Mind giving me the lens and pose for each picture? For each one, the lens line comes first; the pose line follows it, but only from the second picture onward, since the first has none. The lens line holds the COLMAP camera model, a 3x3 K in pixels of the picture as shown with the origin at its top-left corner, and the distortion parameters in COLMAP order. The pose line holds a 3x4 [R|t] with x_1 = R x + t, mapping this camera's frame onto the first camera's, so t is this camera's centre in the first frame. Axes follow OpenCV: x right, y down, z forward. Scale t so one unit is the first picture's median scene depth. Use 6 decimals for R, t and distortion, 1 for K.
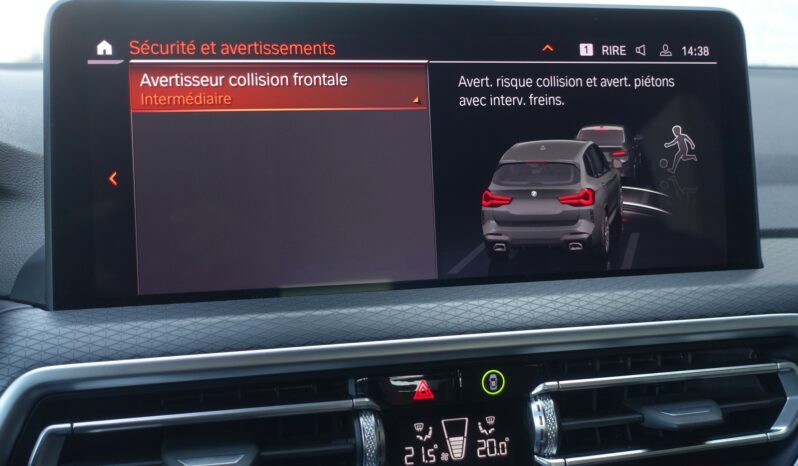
lens RADIAL K [[1000.8, 0, 400.4], [0, 1000.8, 232.5], [0, 0, 1]] dist [-0.025506, 0.000000]
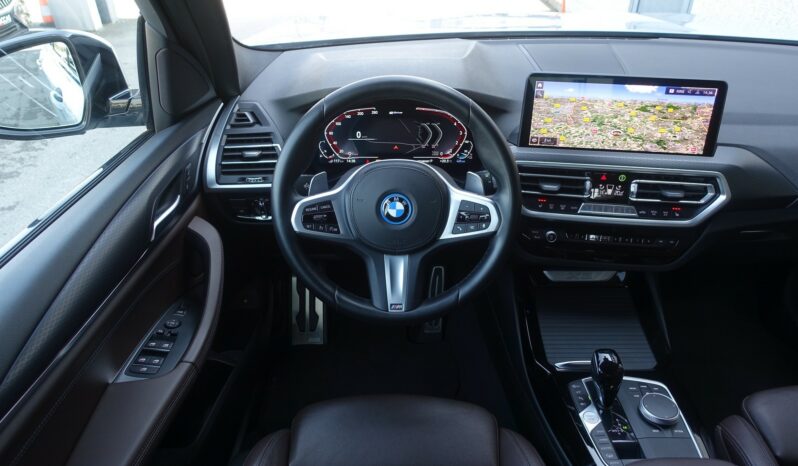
lens RADIAL K [[541.1, 0, 402.0], [0, 541.1, 232.2], [0, 0, 1]] dist [-0.003089, 0.003781]
pose [[0.926715, 0.197946, -0.319400, 0.009137], [-0.070025, 0.926084, 0.370763, -0.391093], [0.369183, -0.321226, 0.872077, -1.292159]]
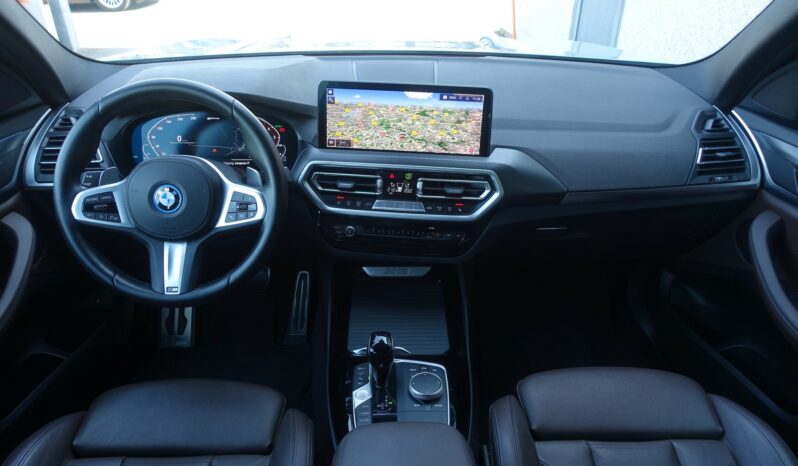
lens RADIAL K [[541.1, 0, 398.0], [0, 541.1, 230.3], [0, 0, 1]] dist [-0.003089, 0.003781]
pose [[0.935033, 0.178504, -0.306349, 0.814738], [-0.077443, 0.945981, 0.314836, -0.369642], [0.346000, -0.270658, 0.898348, -1.215841]]
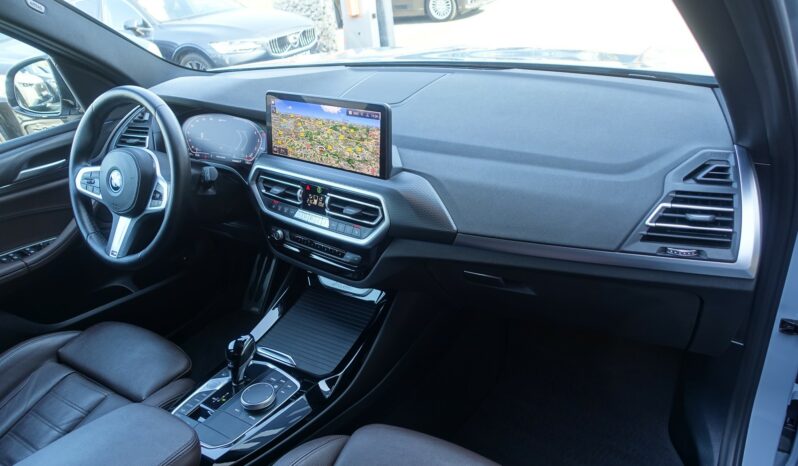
lens RADIAL K [[541.1, 0, 400.3], [0, 541.1, 235.8], [0, 0, 1]] dist [-0.003089, 0.003781]
pose [[0.591092, 0.320913, -0.740017, 2.101555], [-0.062538, 0.932919, 0.354614, -0.521647], [0.804176, -0.163330, 0.571510, -0.105374]]
